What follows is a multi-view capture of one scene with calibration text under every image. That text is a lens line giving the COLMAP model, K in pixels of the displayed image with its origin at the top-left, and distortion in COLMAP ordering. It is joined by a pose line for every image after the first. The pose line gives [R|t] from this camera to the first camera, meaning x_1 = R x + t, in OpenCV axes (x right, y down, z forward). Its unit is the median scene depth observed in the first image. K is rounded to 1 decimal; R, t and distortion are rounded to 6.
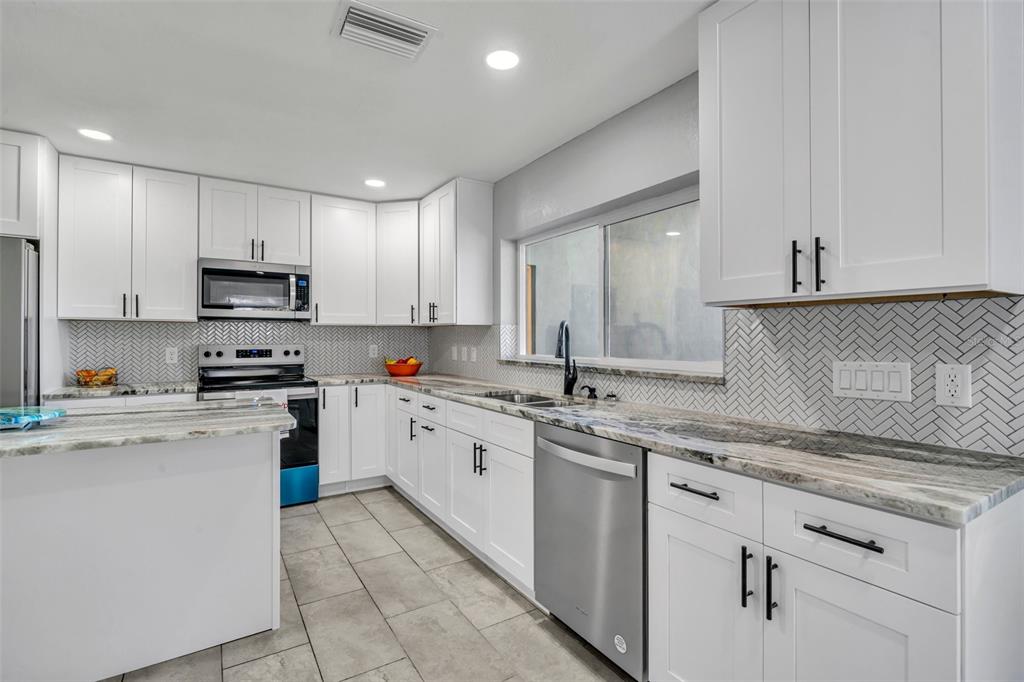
lens RADIAL K [[476.6, 0, 507.4], [0, 476.6, 332.8], [0, 0, 1]] dist [0.002399, -0.000061]
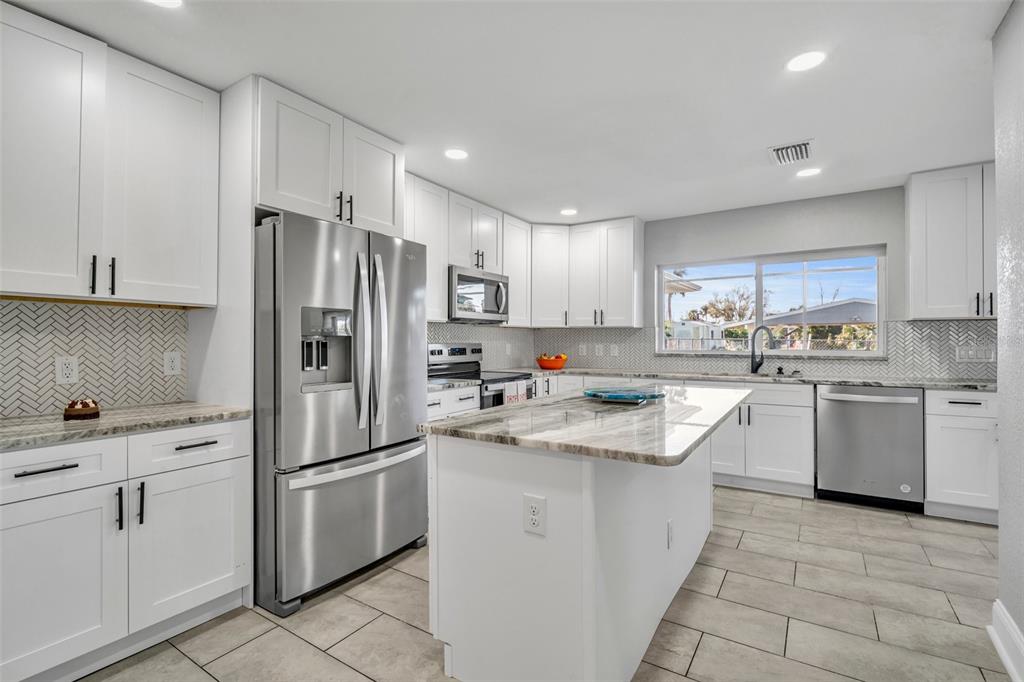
lens RADIAL K [[476.6, 0, 507.4], [0, 476.6, 332.8], [0, 0, 1]] dist [0.002399, -0.000061]
pose [[0.904468, 0.006288, 0.426496, -0.972259], [-0.003062, 0.999961, -0.008251, 0.009805], [-0.426531, 0.006157, 0.904452, -0.046438]]
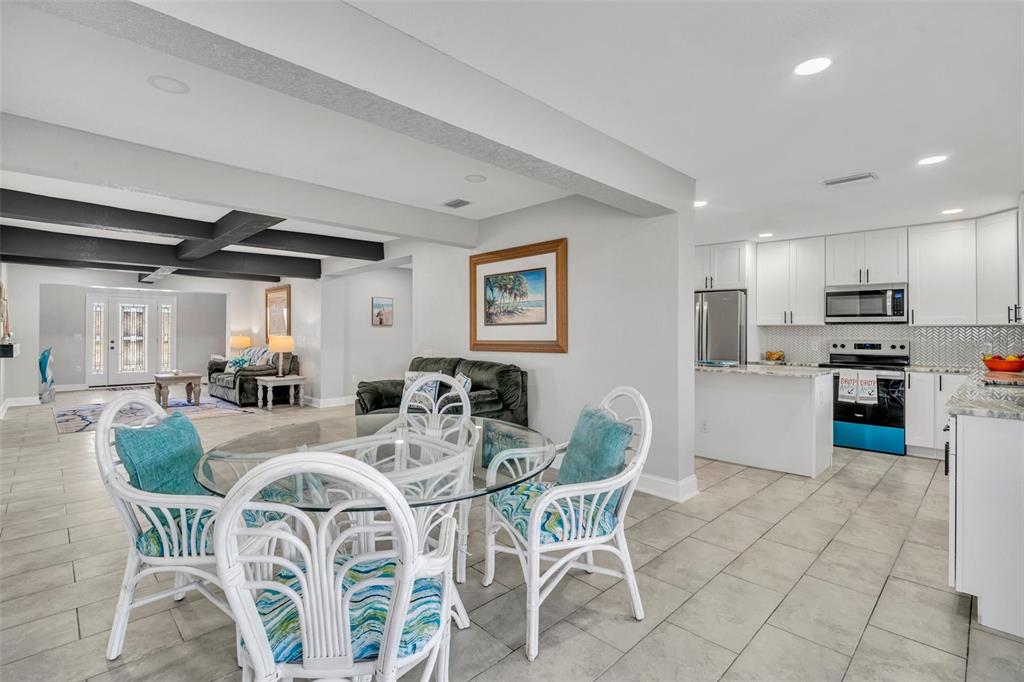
lens RADIAL K [[476.6, 0, 507.4], [0, 476.6, 332.8], [0, 0, 1]] dist [0.002399, -0.000061]
pose [[0.218754, 0.000178, -0.975780, 0.697287], [0.002670, 0.999996, 0.000781, -0.002096], [0.975776, -0.002776, 0.218753, -0.411166]]
